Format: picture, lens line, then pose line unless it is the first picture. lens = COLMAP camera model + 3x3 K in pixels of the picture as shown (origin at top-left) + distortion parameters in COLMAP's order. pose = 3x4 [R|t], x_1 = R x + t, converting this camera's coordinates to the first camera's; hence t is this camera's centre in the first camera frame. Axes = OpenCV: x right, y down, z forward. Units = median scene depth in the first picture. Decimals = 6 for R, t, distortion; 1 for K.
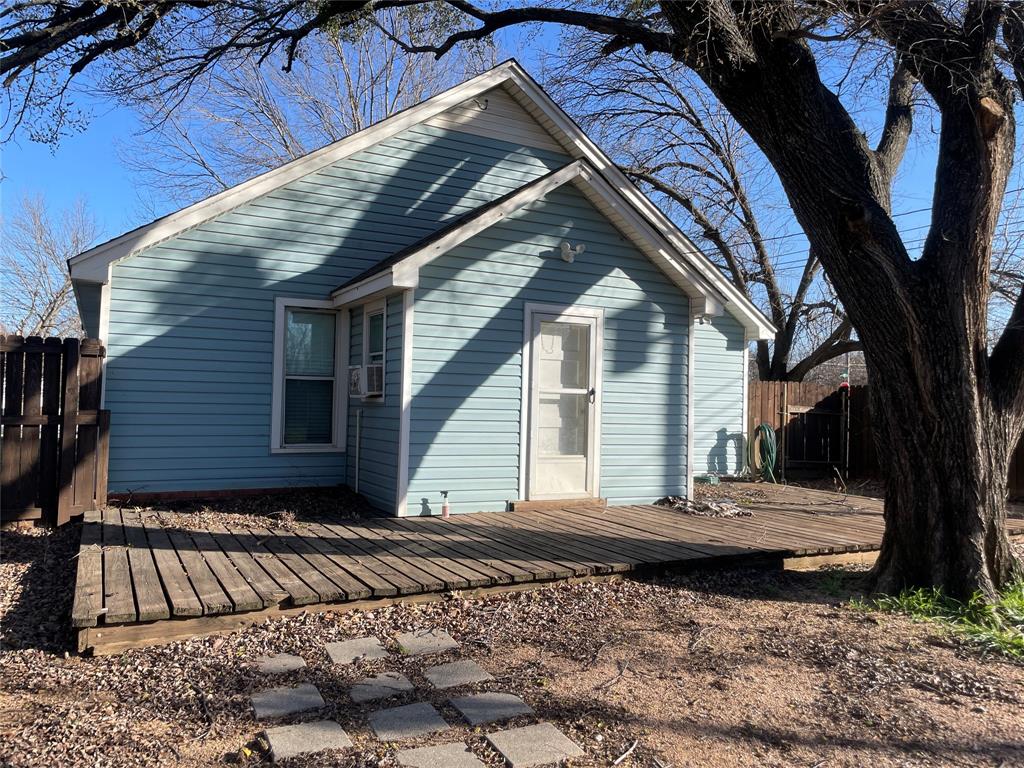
lens RADIAL K [[772.7, 0, 521.7], [0, 772.7, 382.8], [0, 0, 1]] dist [0.074486, -0.102422]
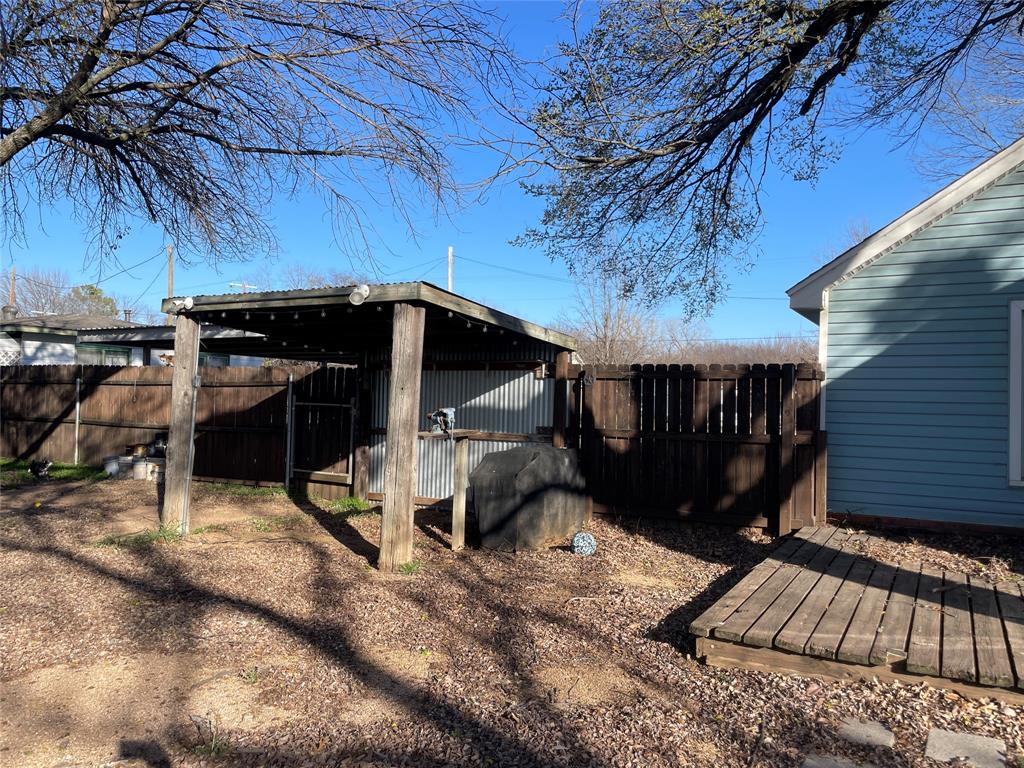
lens RADIAL K [[772.7, 0, 519.4], [0, 772.7, 386.7], [0, 0, 1]] dist [0.074486, -0.102422]
pose [[0.544647, -0.023147, -0.838346, 0.206052], [0.014582, 0.999729, -0.018130, -0.018533], [0.838539, -0.002350, 0.544837, 0.173914]]
